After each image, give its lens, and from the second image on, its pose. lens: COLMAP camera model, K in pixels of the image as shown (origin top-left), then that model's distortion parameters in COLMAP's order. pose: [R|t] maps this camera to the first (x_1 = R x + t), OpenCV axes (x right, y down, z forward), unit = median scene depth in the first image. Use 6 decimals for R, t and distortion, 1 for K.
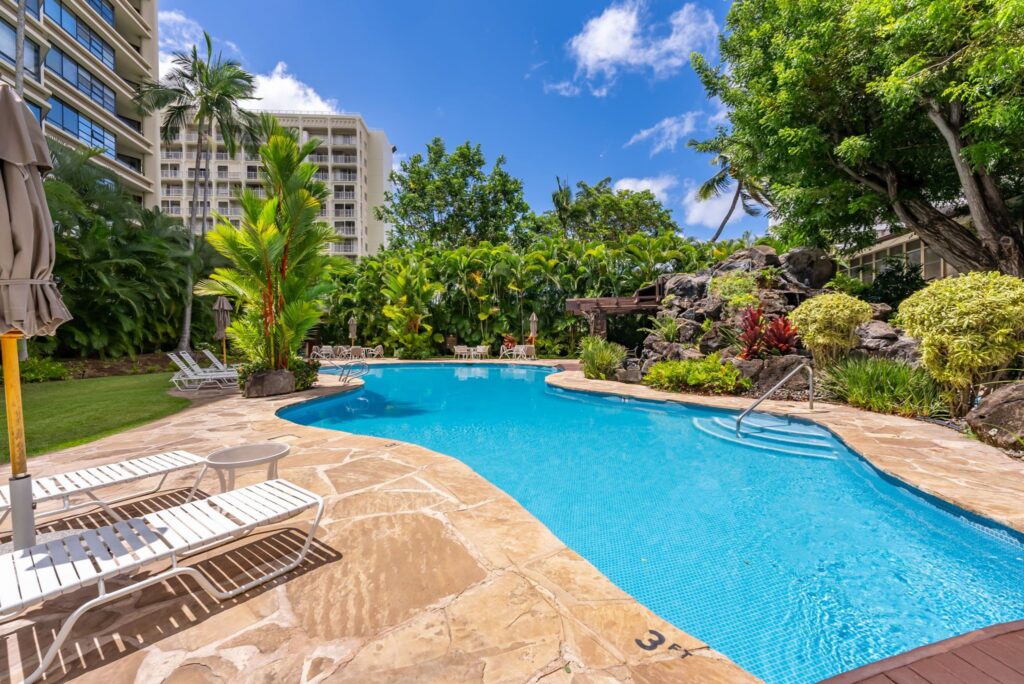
lens RADIAL K [[432.5, 0, 507.7], [0, 432.5, 339.8], [0, 0, 1]] dist [-0.001224, -0.000257]
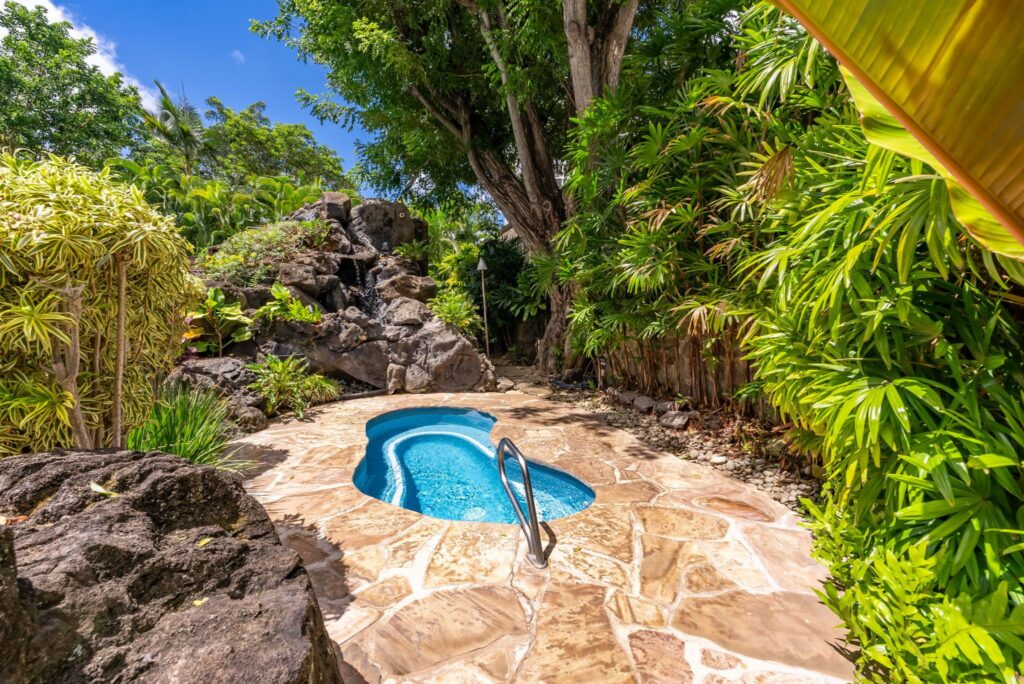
lens RADIAL K [[432.5, 0, 507.7], [0, 432.5, 339.8], [0, 0, 1]] dist [-0.001224, -0.000257]
pose [[0.868317, -0.029167, 0.495152, 0.625185], [-0.003132, 0.997927, 0.064277, -0.024085], [-0.496000, -0.057364, 0.866425, 0.284261]]
